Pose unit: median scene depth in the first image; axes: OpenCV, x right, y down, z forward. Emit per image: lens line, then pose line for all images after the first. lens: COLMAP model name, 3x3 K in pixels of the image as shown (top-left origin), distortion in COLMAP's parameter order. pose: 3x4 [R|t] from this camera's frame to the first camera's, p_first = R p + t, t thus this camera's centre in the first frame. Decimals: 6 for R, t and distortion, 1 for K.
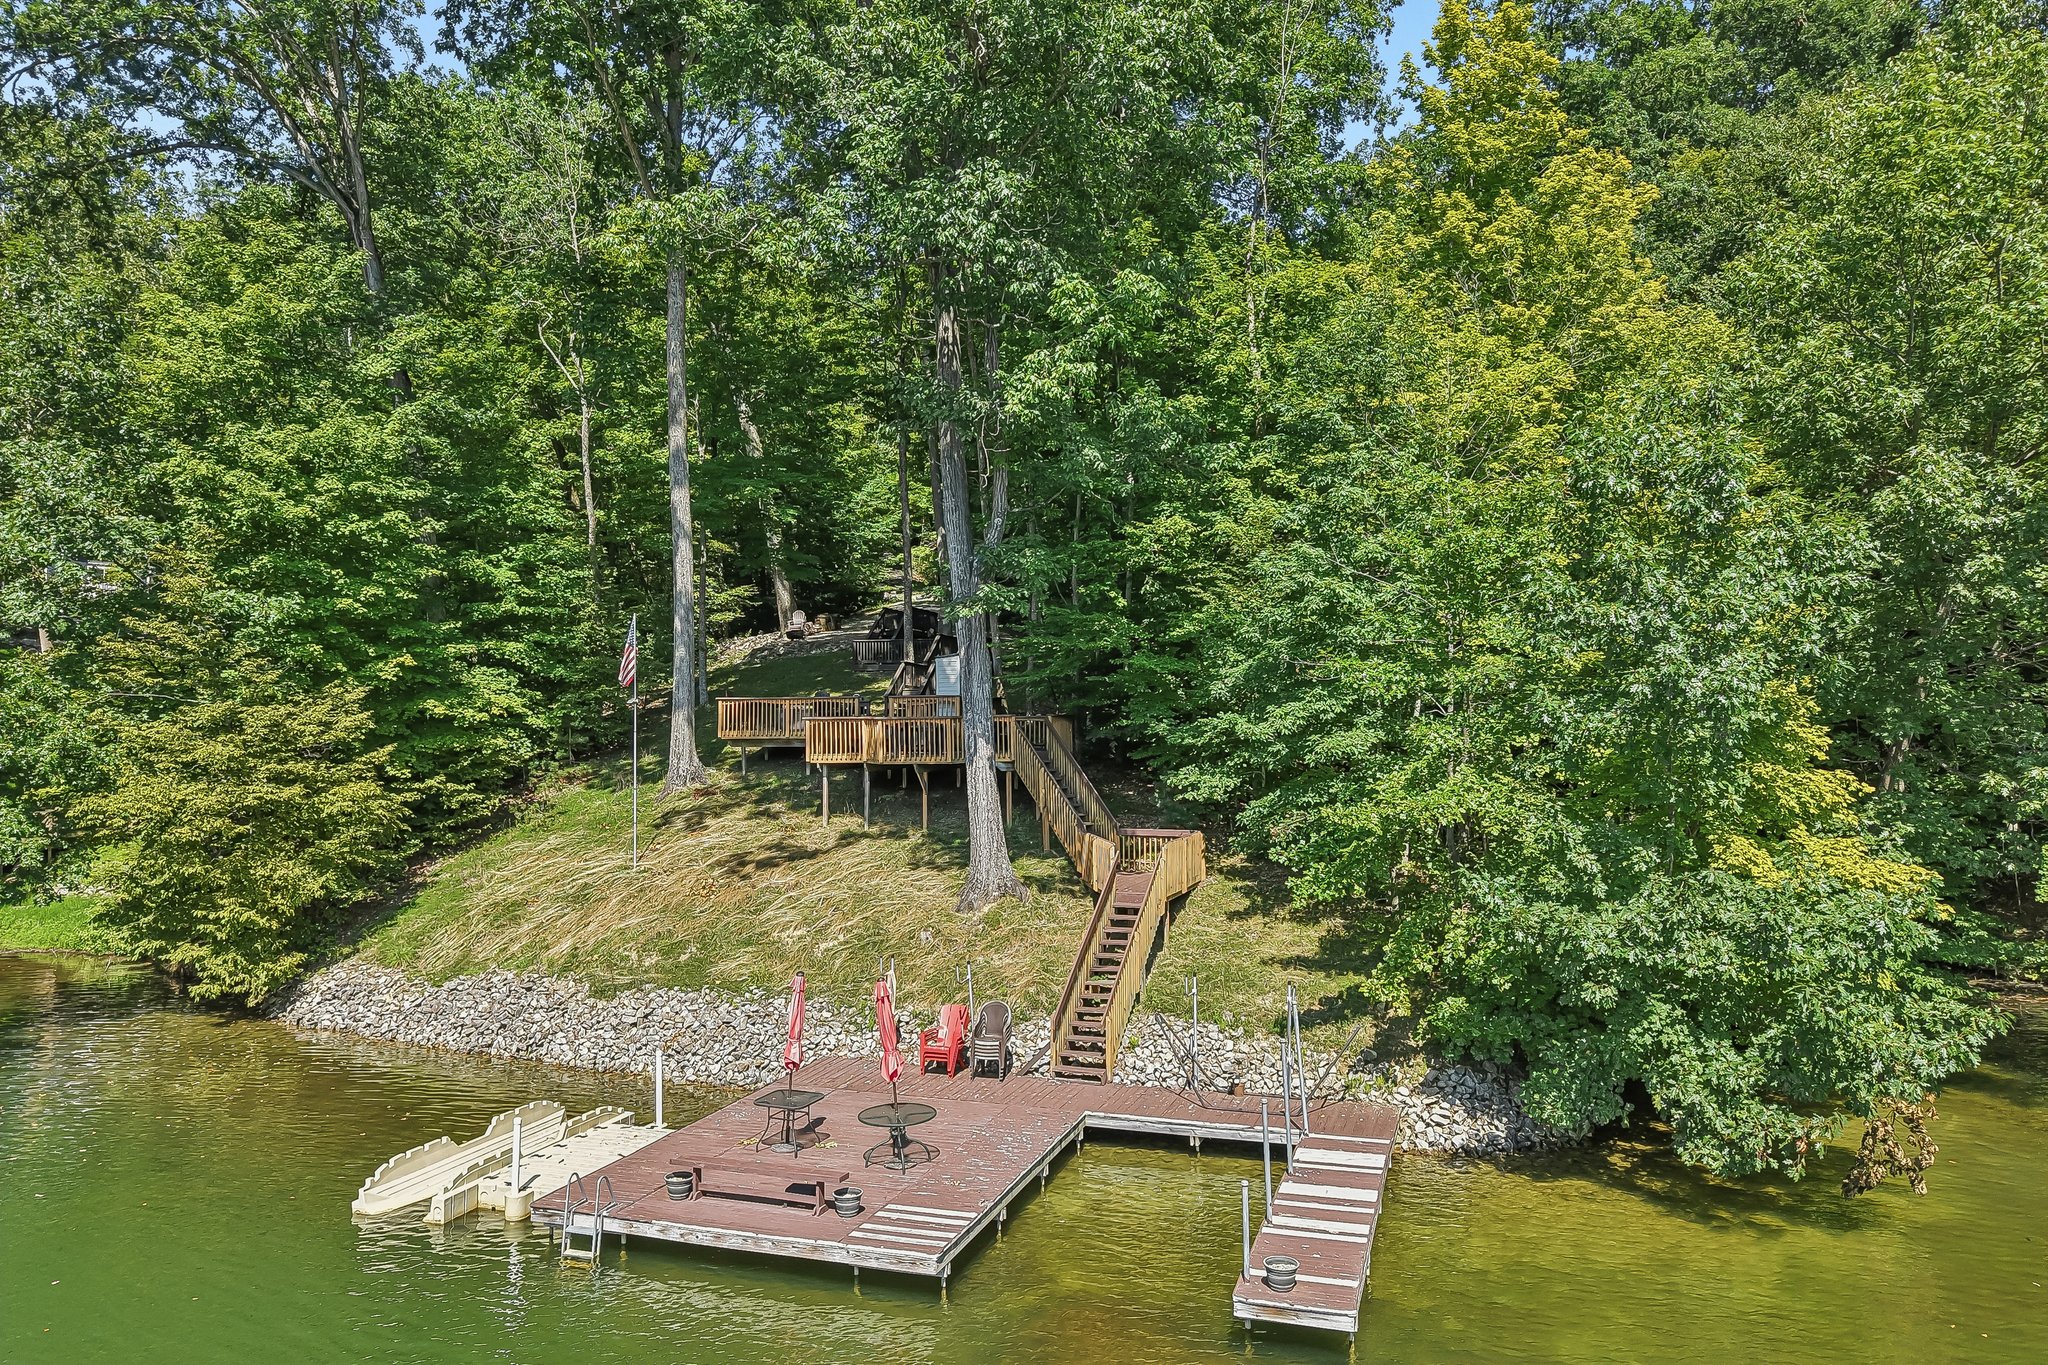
lens RADIAL K [[1388.5, 0, 1023.9], [0, 1388.5, 681.4], [0, 0, 1]] dist [0.011353, -0.007065]
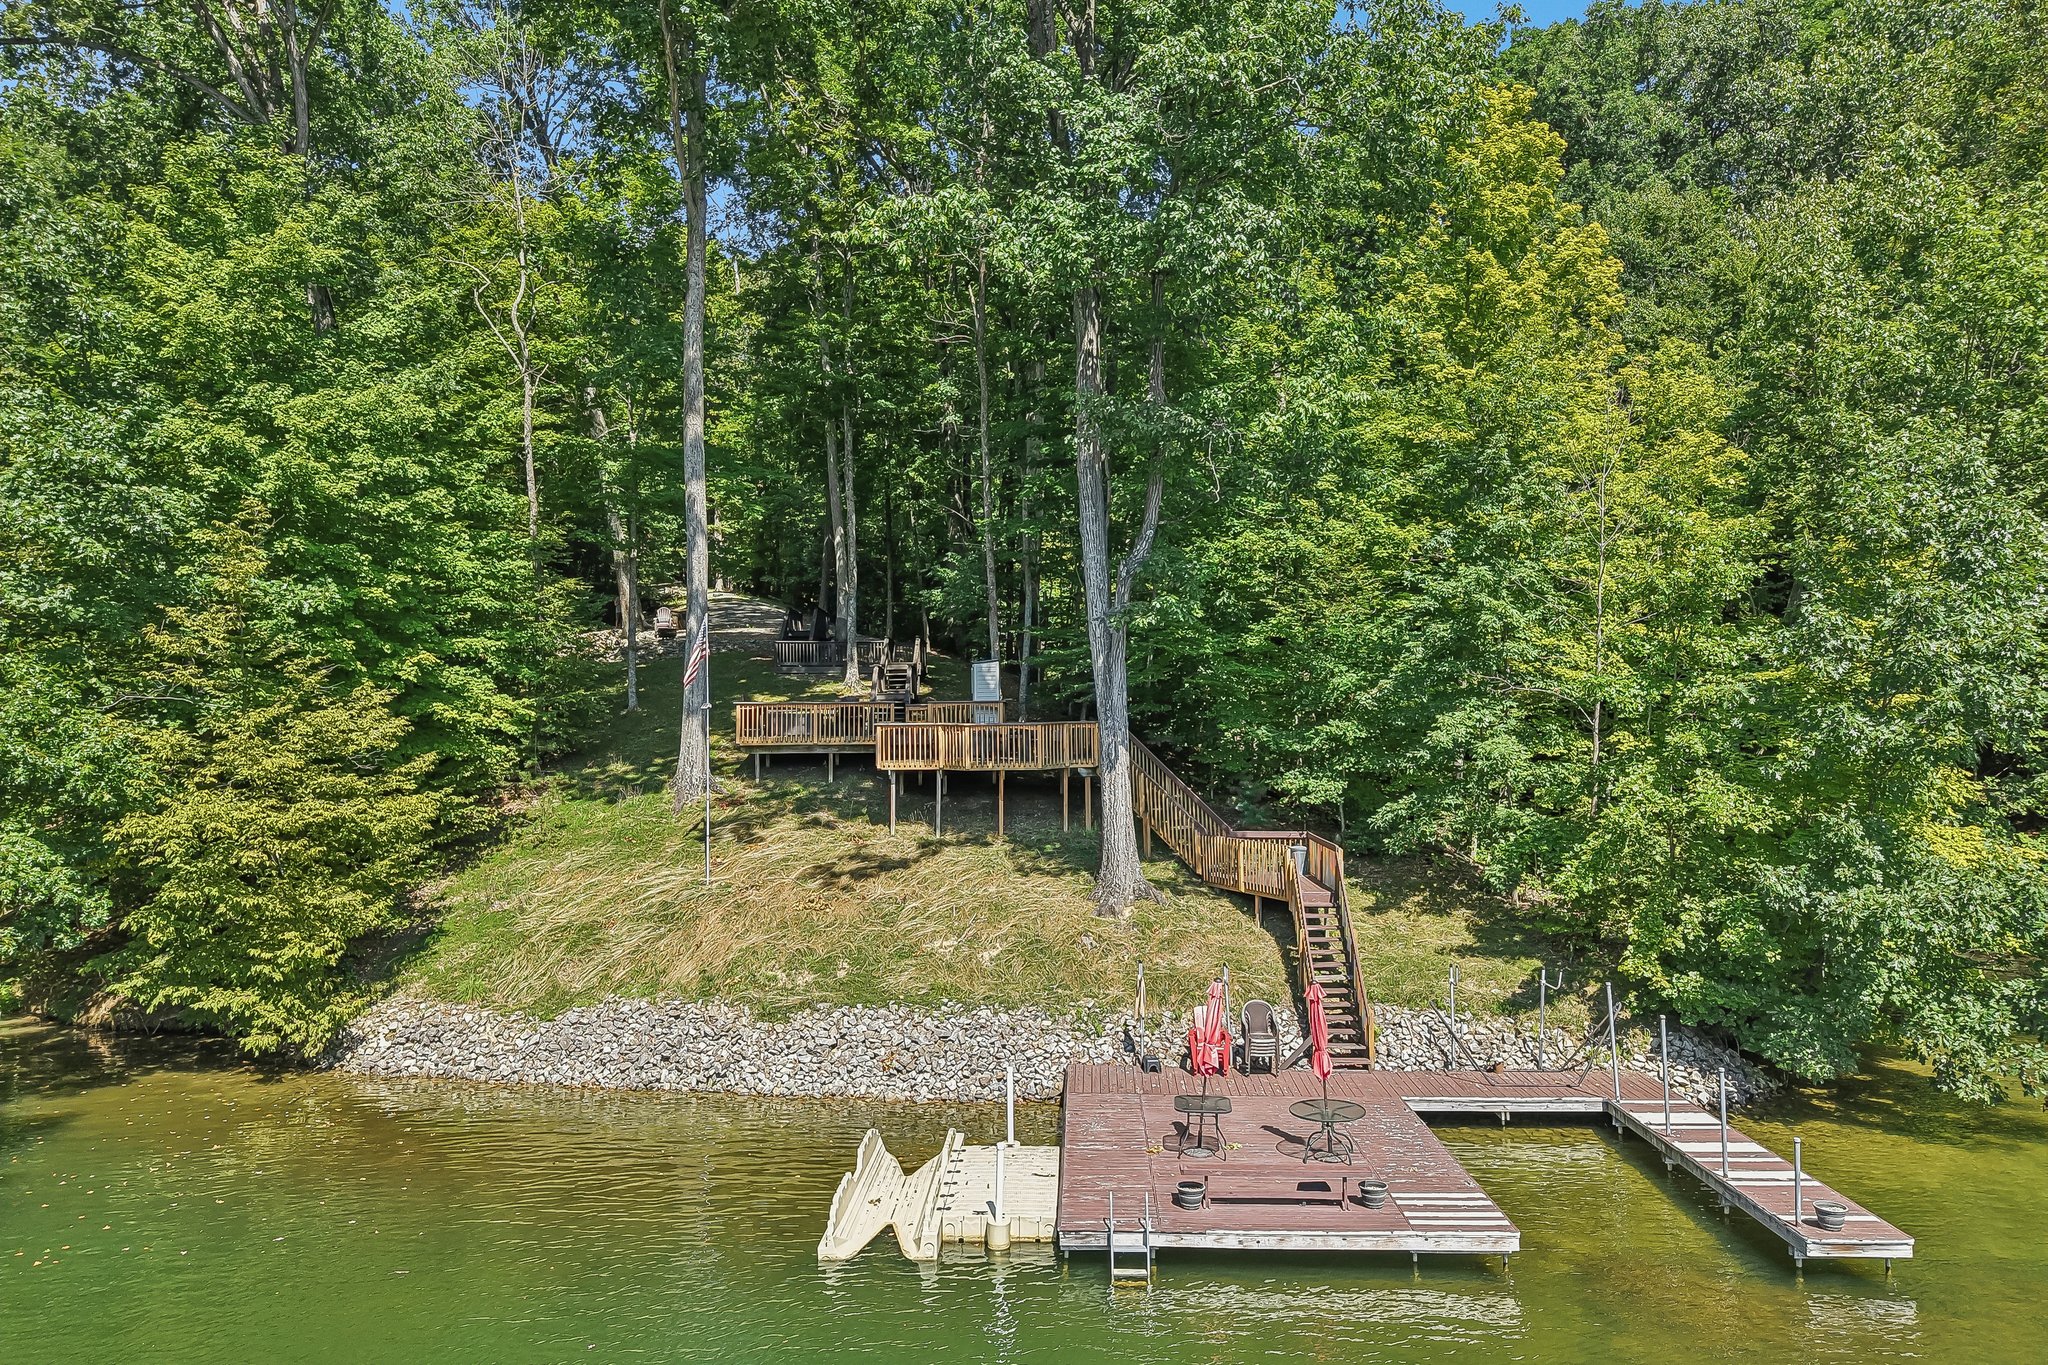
lens RADIAL K [[1388.5, 0, 1037.7], [0, 1388.5, 678.4], [0, 0, 1]] dist [0.011353, -0.007065]
pose [[0.959624, 0.009389, 0.281130, -0.367465], [-0.008758, 0.999956, -0.003500, -0.003699], [-0.281151, 0.000897, 0.959663, 0.038296]]
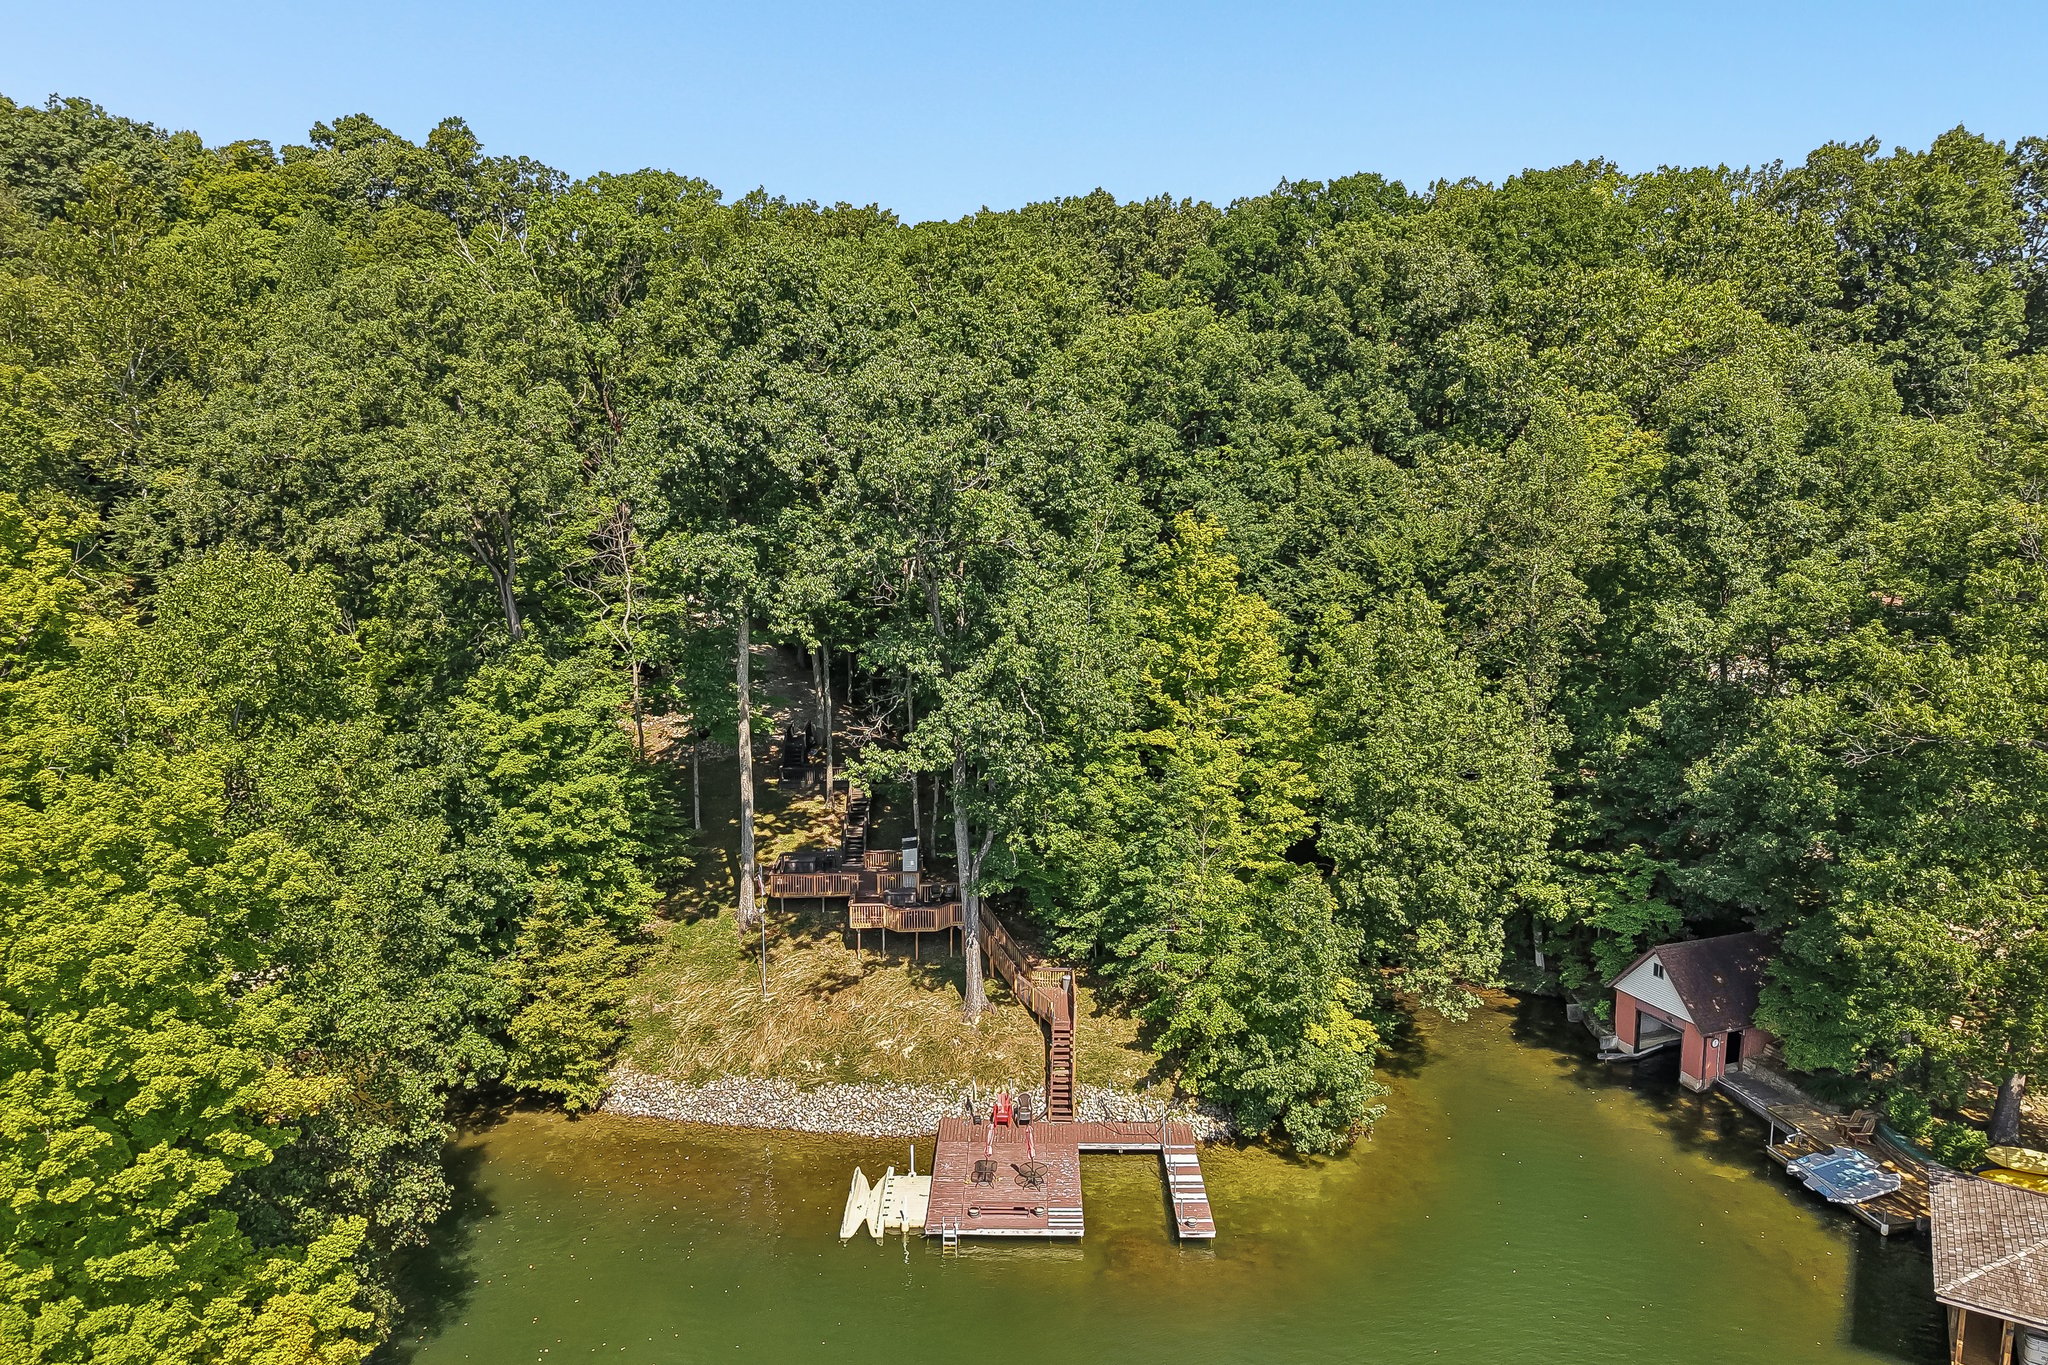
lens RADIAL K [[1388.5, 0, 1028.9], [0, 1388.5, 675.2], [0, 0, 1]] dist [0.011353, -0.007065]
pose [[0.950379, -0.043130, 0.308090, -0.550518], [-0.016220, 0.982126, 0.187526, -0.705256], [-0.310671, -0.183218, 0.932692, -0.831036]]
